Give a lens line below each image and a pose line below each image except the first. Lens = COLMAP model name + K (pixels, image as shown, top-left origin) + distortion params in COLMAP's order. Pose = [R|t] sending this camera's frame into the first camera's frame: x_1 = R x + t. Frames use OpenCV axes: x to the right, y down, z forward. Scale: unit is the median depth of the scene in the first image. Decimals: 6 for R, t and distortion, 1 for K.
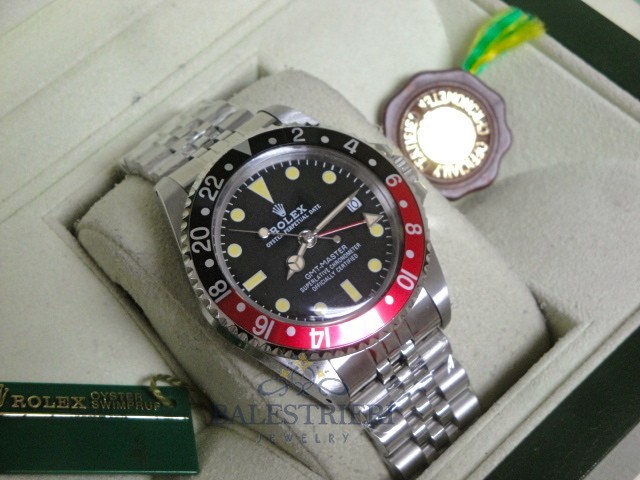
lens RADIAL K [[1427.3, 0, 320.0], [0, 1427.3, 240.0], [0, 0, 1]] dist [0.162015, 0.156524]
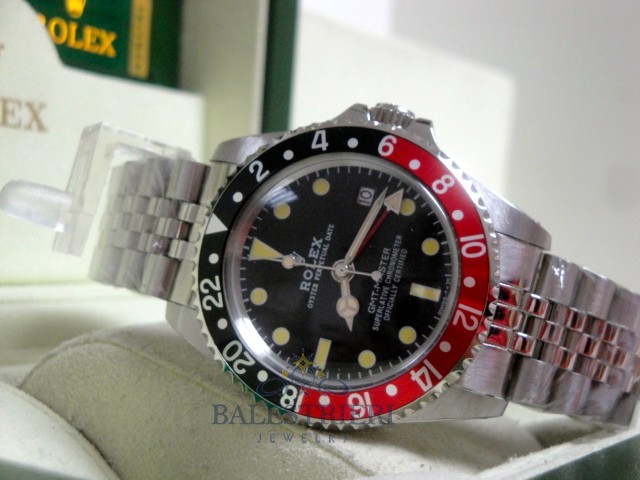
lens RADIAL K [[1190.8, 0, 320.0], [0, 1190.8, 240.0], [0, 0, 1]] dist [0.085357, 0.023062]
pose [[0.783572, -0.577436, -0.229307, 0.144328], [0.611310, 0.782462, 0.118546, -0.101714], [0.110971, -0.233067, 0.966108, 0.348781]]
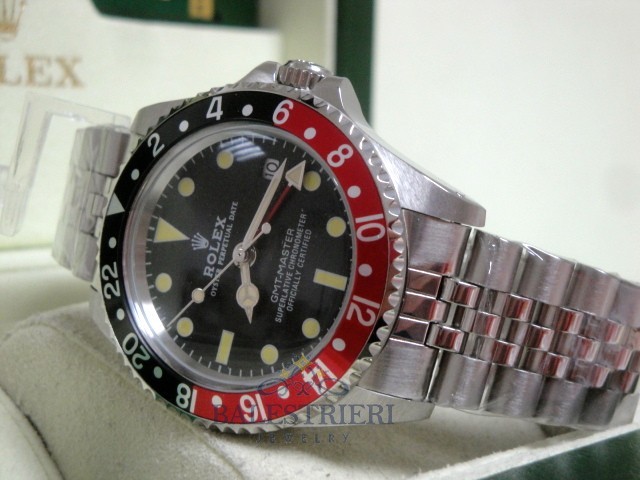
lens RADIAL K [[1190.8, 0, 320.0], [0, 1190.8, 240.0], [0, 0, 1]] dist [0.085357, 0.023062]
pose [[0.679261, -0.568164, -0.464537, 0.297341], [0.649095, 0.760469, 0.019017, 0.006518], [0.342461, -0.314446, 0.885350, 0.480736]]
